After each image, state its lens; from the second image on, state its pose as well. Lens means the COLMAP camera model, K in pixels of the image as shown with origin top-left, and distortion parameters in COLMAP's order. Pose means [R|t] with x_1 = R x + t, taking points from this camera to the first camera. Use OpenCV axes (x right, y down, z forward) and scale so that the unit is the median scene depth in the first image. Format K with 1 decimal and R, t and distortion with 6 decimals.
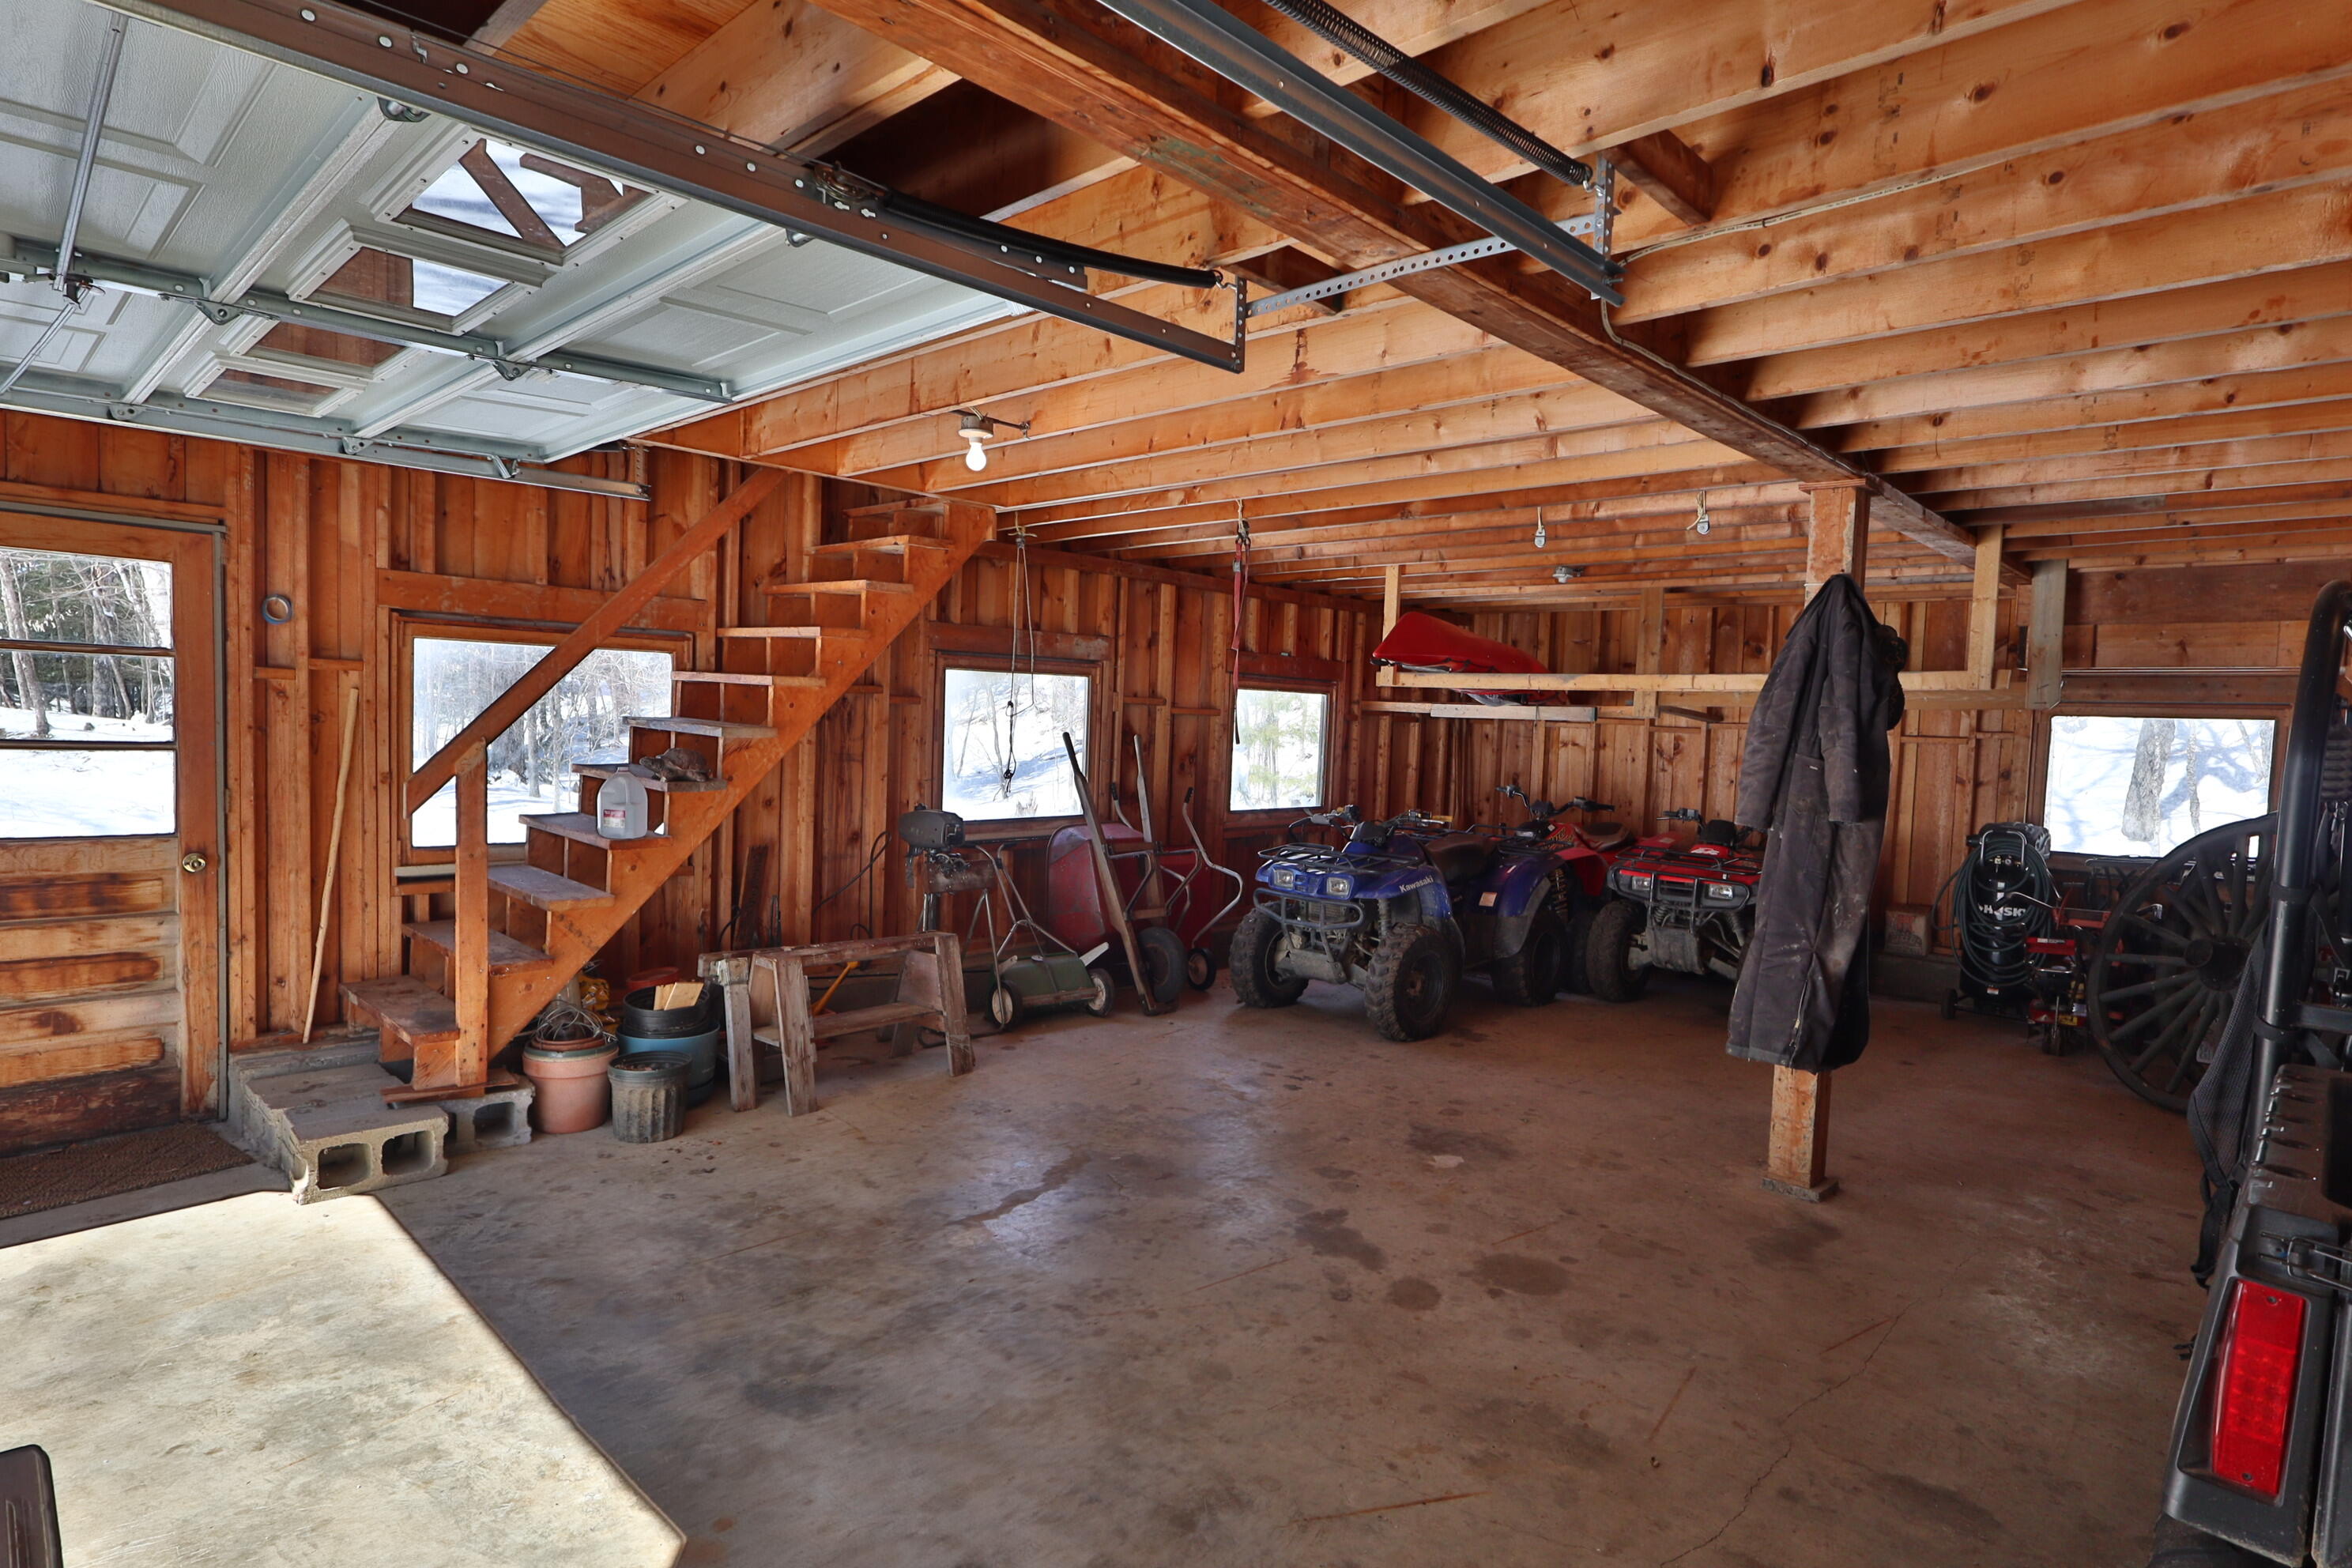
lens RADIAL K [[1270.7, 0, 1165.6], [0, 1270.7, 800.8], [0, 0, 1]] dist [0.013109, -0.023554]
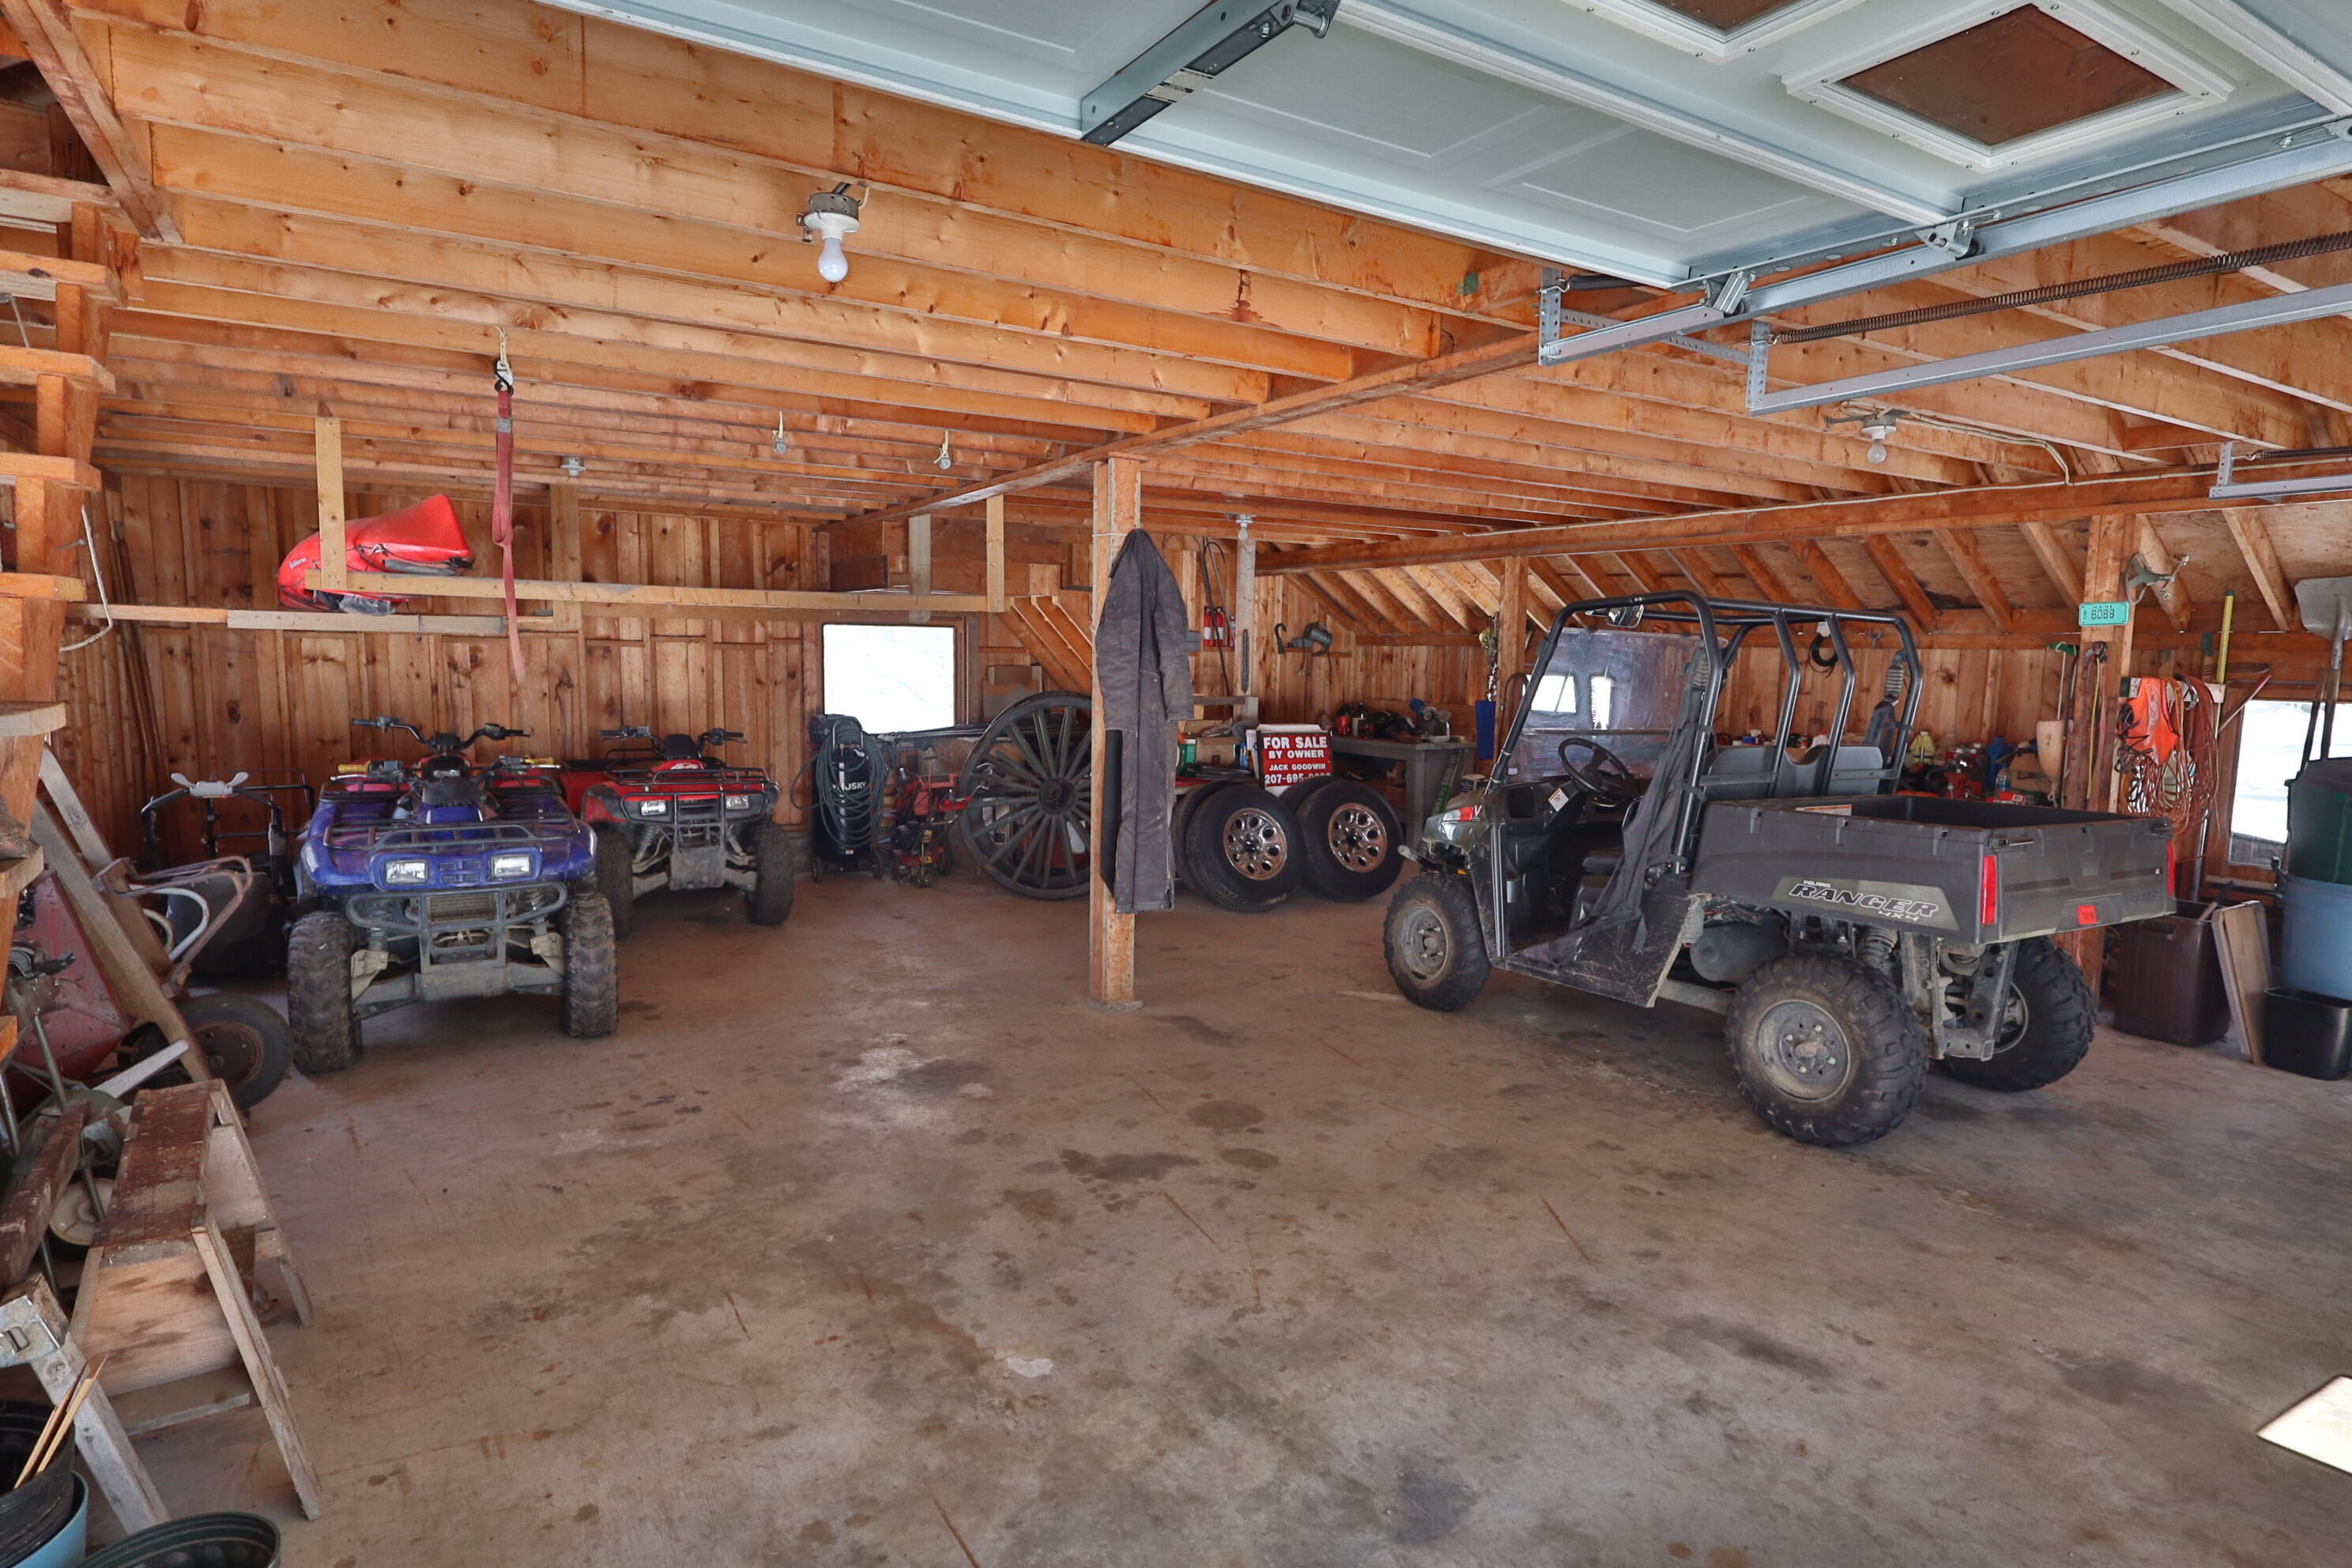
lens RADIAL K [[1270.7, 0, 1165.6], [0, 1270.7, 800.8], [0, 0, 1]] dist [0.013109, -0.023554]
pose [[0.235358, -0.140497, 0.961700, -0.787454], [0.053743, 0.989864, 0.131459, -0.077850], [-0.970422, 0.020745, 0.240523, 0.704870]]
